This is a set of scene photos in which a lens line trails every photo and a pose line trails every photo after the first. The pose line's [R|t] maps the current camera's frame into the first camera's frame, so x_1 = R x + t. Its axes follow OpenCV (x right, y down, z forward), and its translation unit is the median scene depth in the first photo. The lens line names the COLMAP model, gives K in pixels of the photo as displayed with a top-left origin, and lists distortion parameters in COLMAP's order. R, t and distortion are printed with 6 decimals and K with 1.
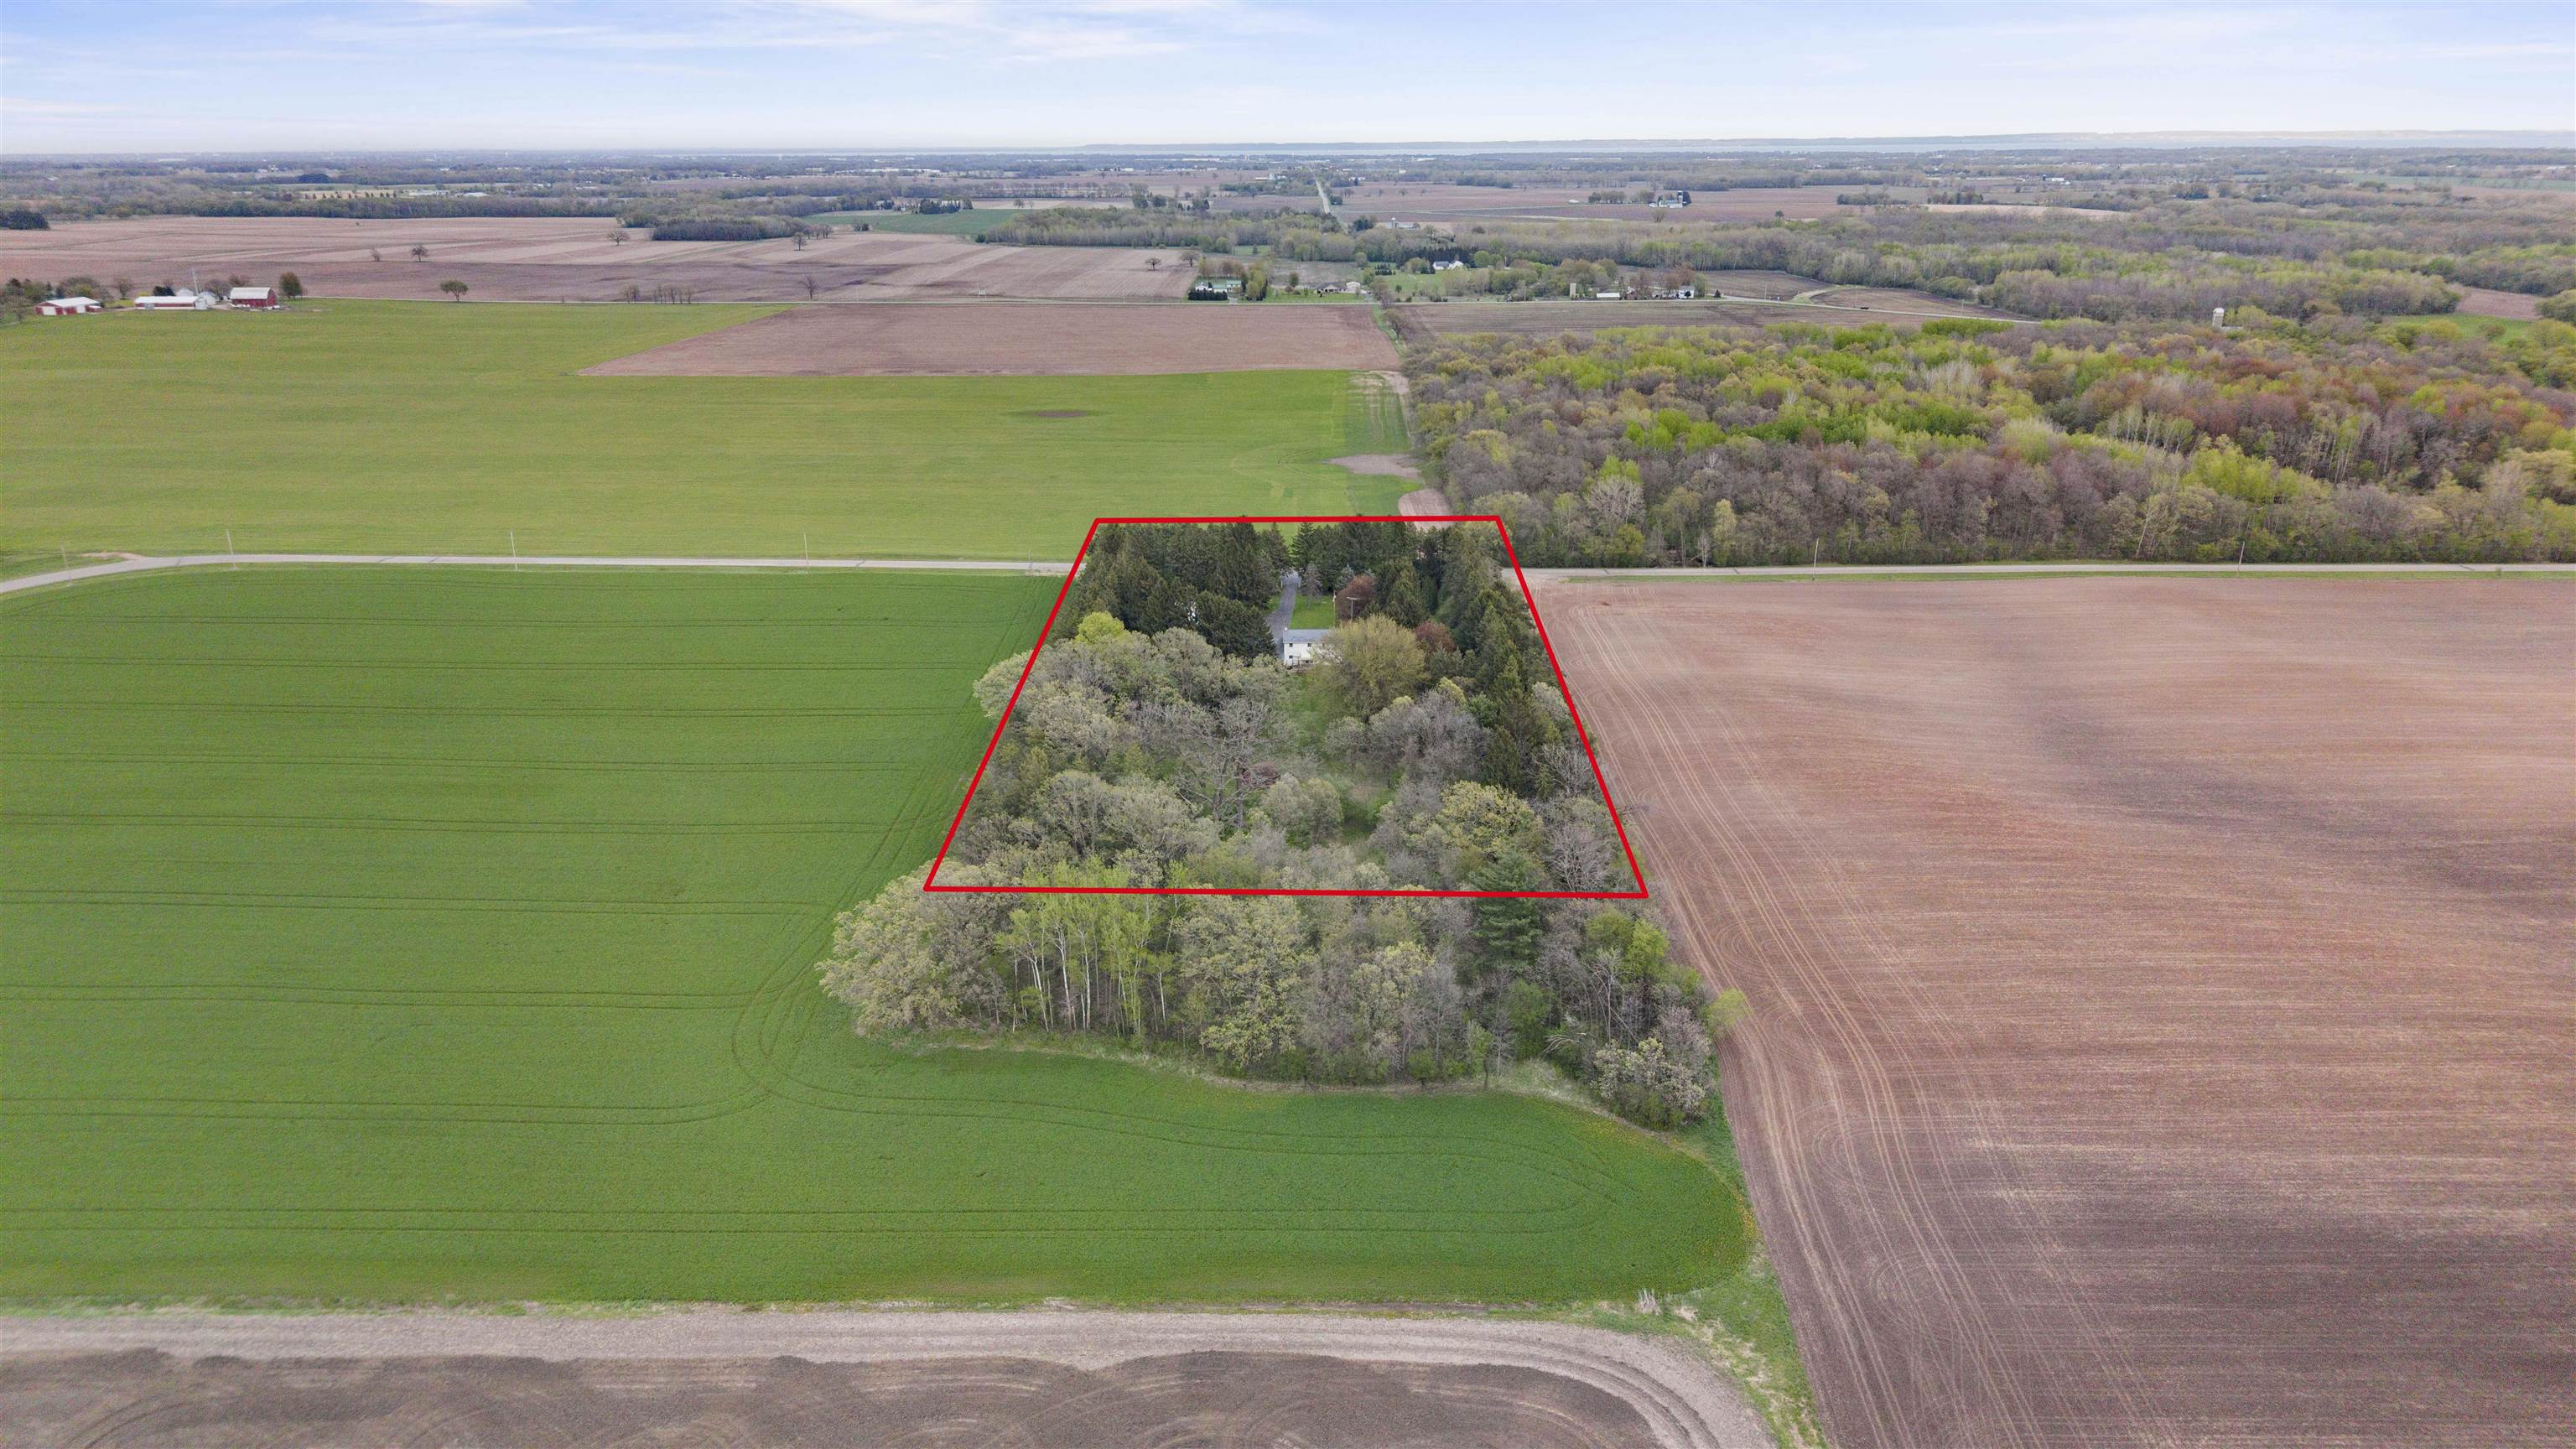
lens RADIAL K [[1747.6, 0, 1288.0], [0, 1747.6, 724.5], [0, 0, 1]] dist [0.051201, -0.044873]
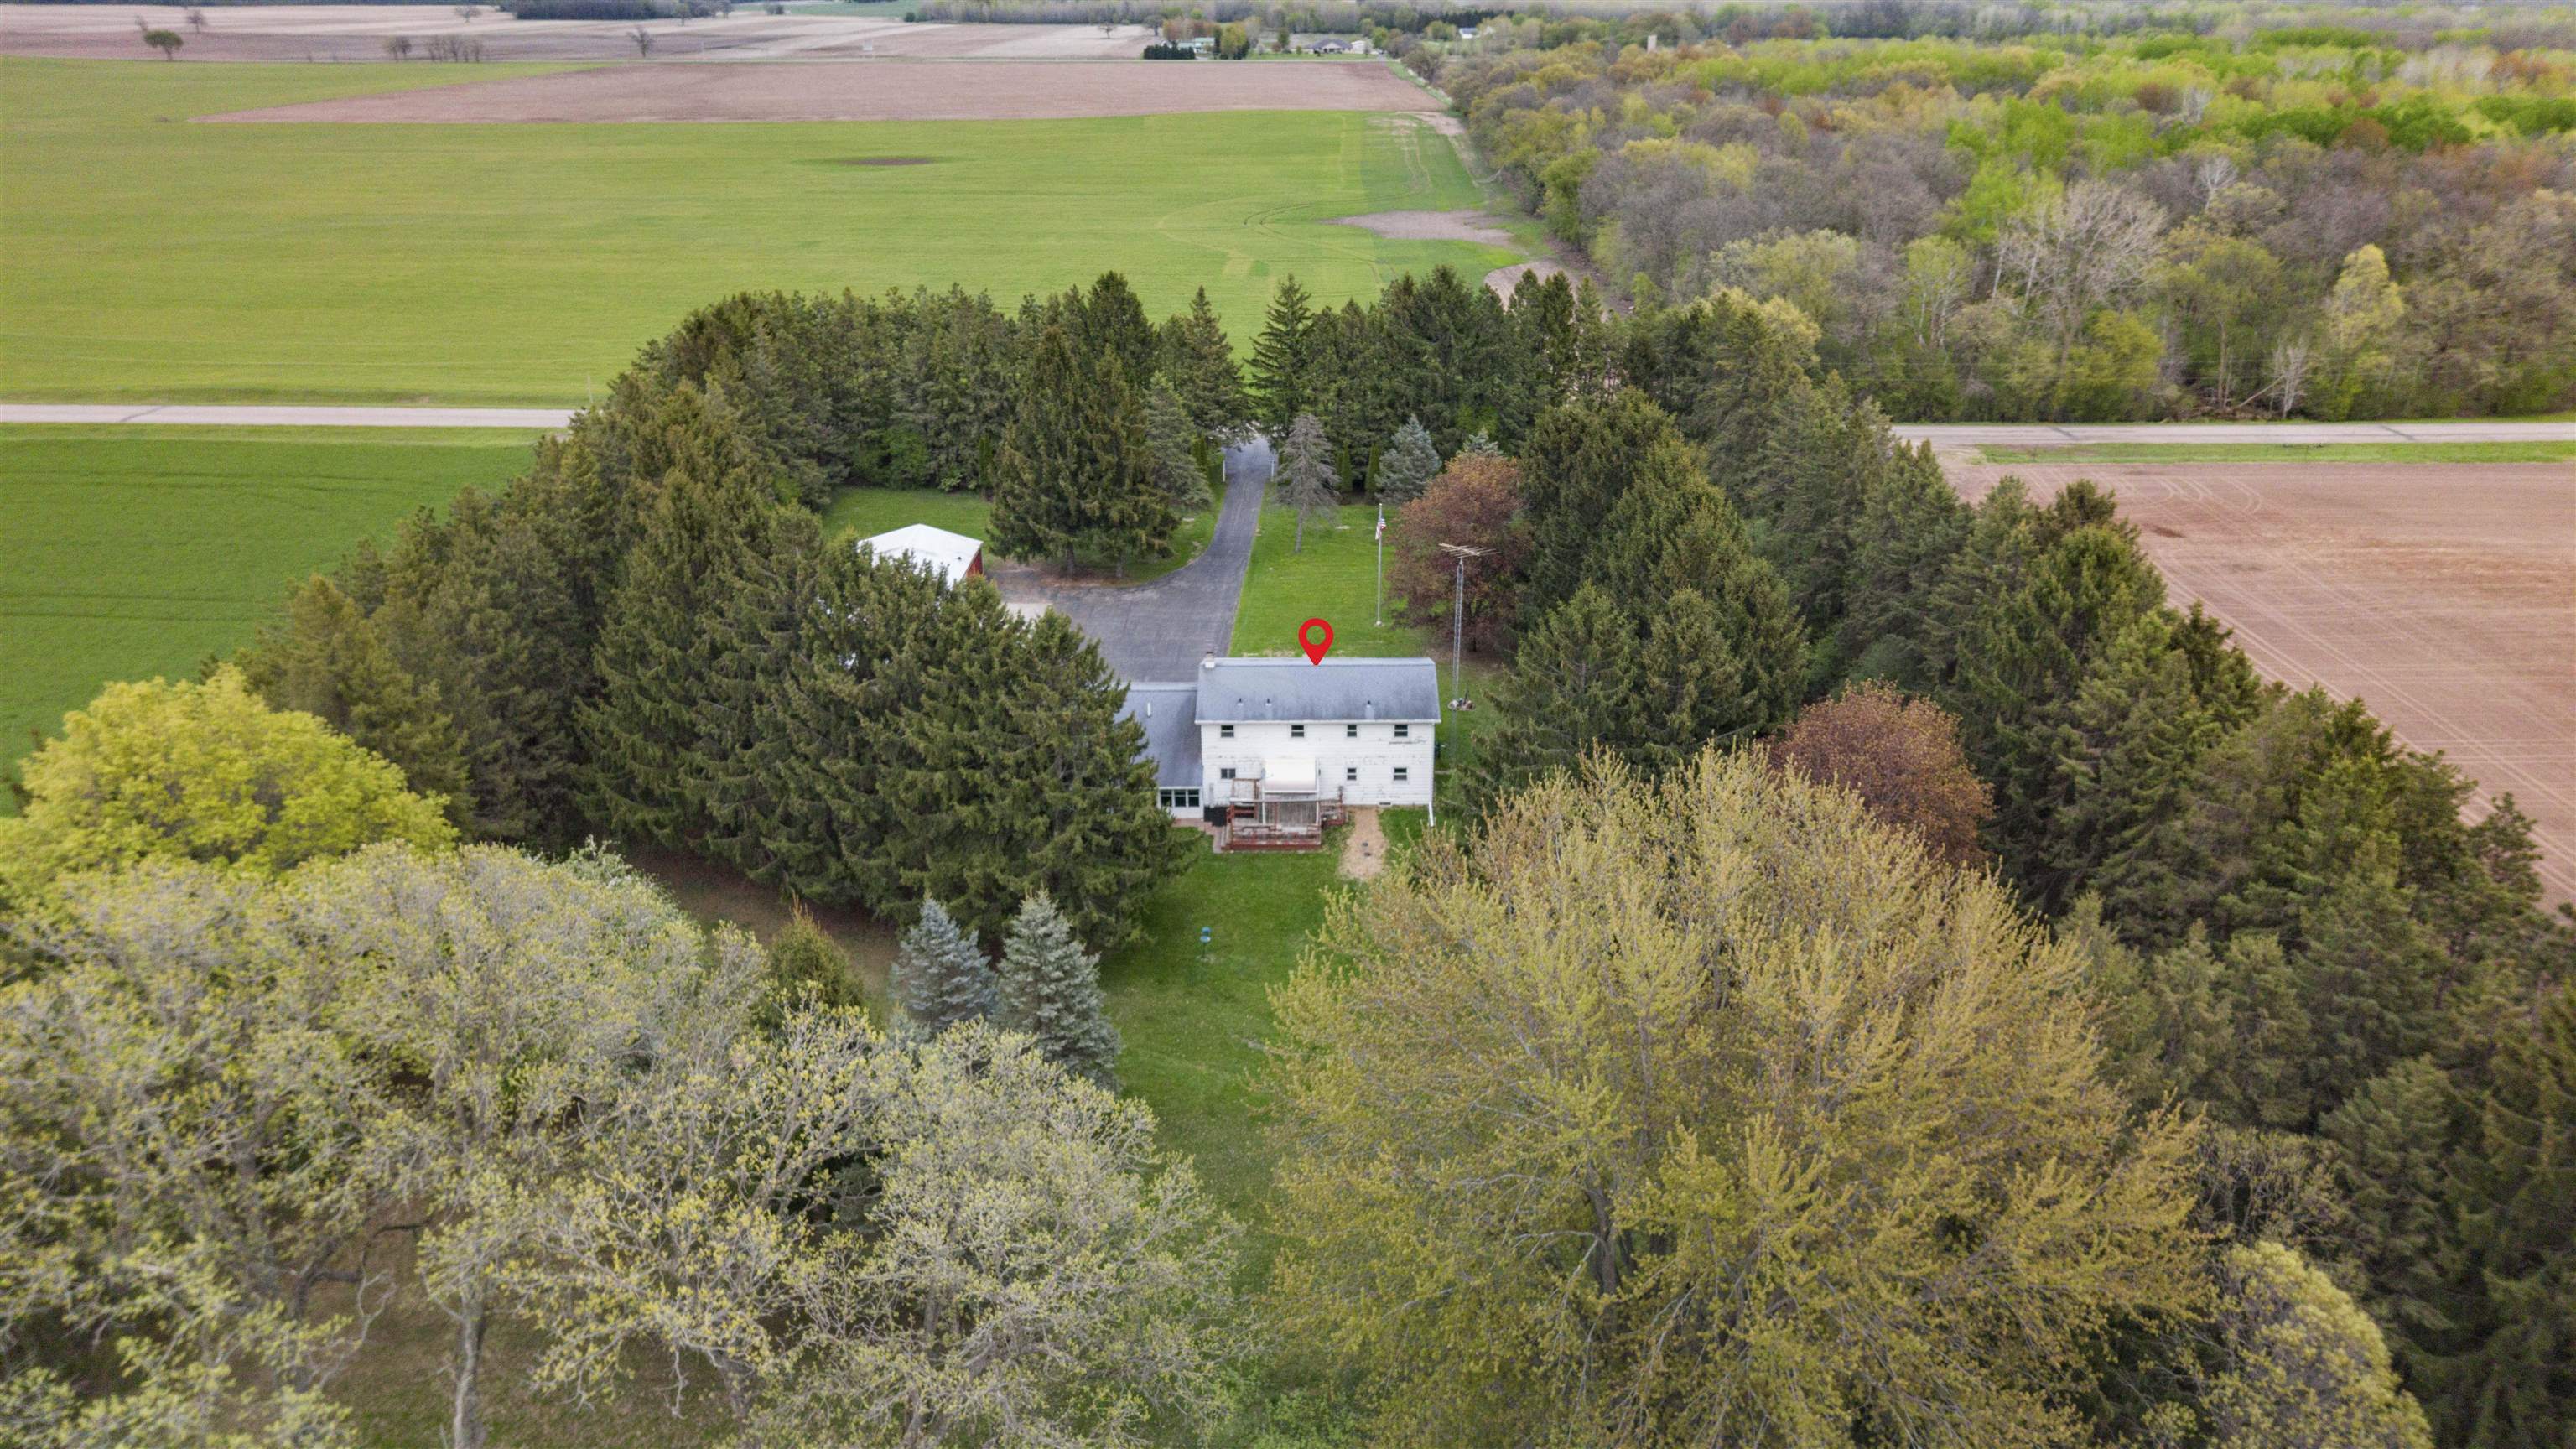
lens RADIAL K [[1809.3, 0, 1288.0], [0, 1809.3, 724.5], [0, 0, 1]] dist [0.046441, -0.097934]
pose [[0.999994, -0.000443, 0.003389, 0.007408], [0.000171, 0.996814, 0.079756, -0.053977], [-0.003413, -0.079755, 0.996809, 0.583464]]
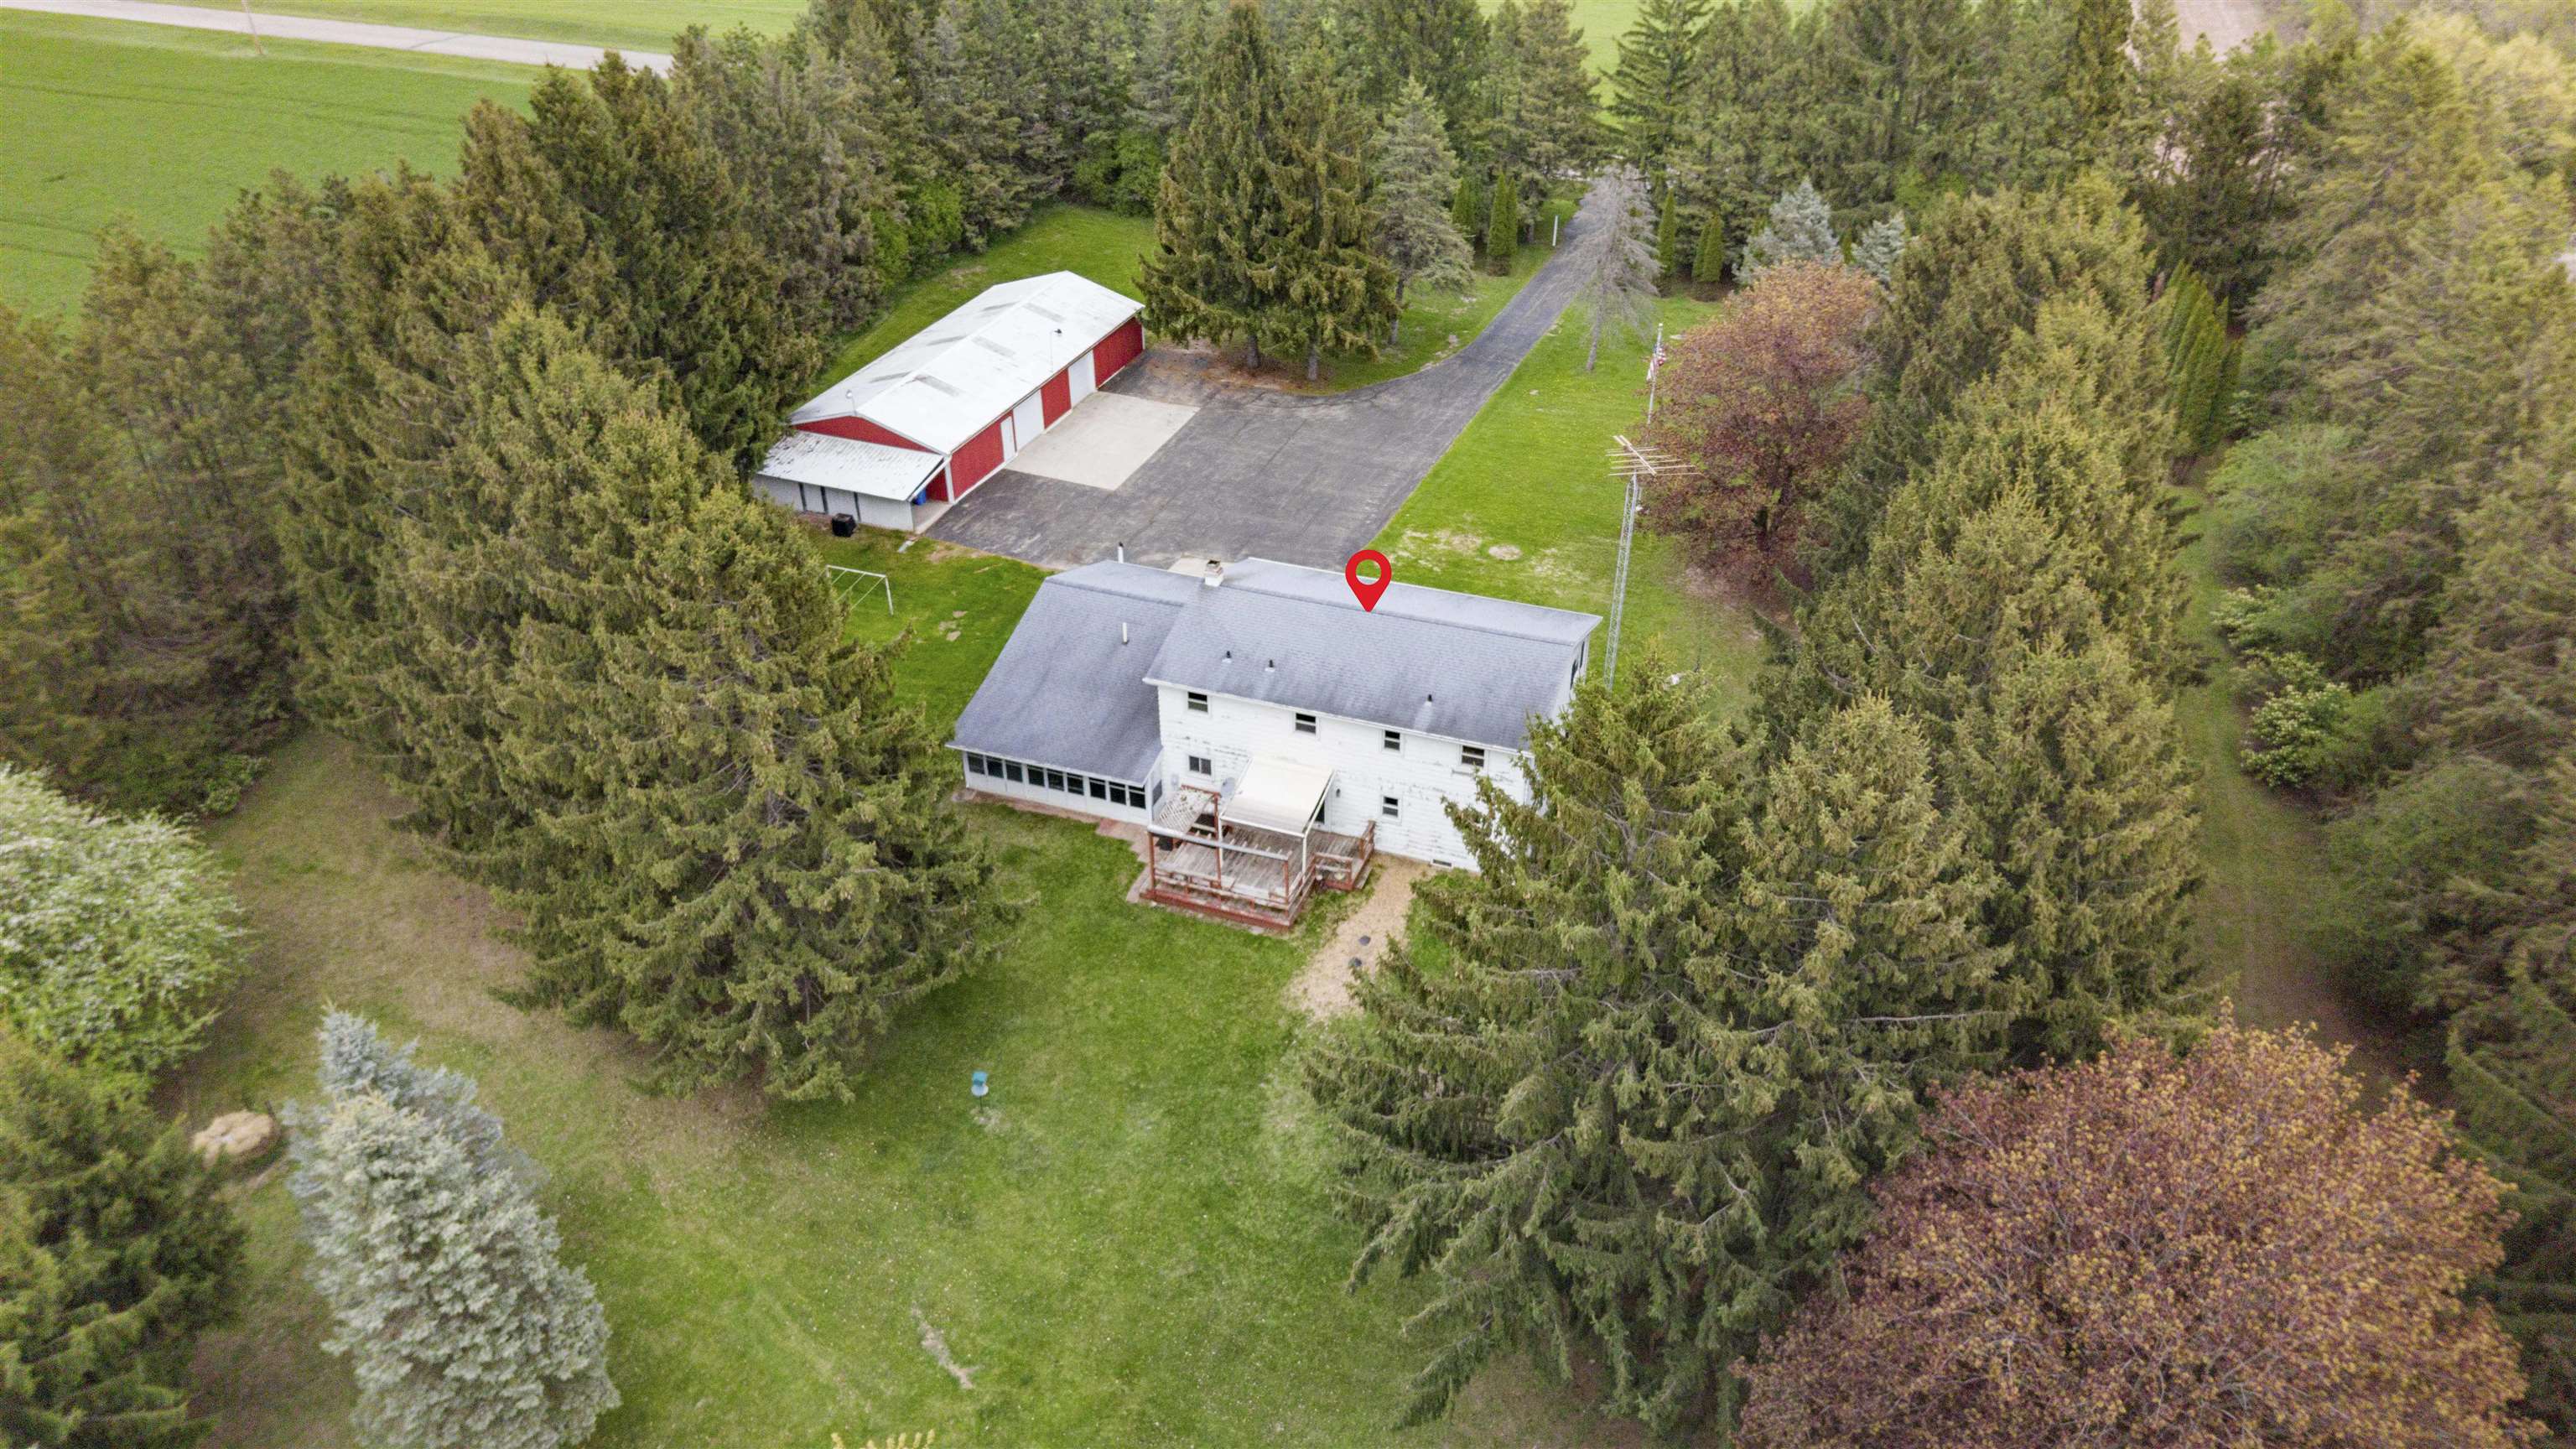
lens RADIAL K [[1739.8, 0, 1281.7], [0, 1739.8, 762.5], [0, 0, 1]] dist [-0.002235, -0.002600]
pose [[0.934103, 0.195531, -0.298695, 0.046737], [-0.109382, 0.953187, 0.281905, -0.068657], [0.339833, -0.230656, 0.911763, 0.687724]]
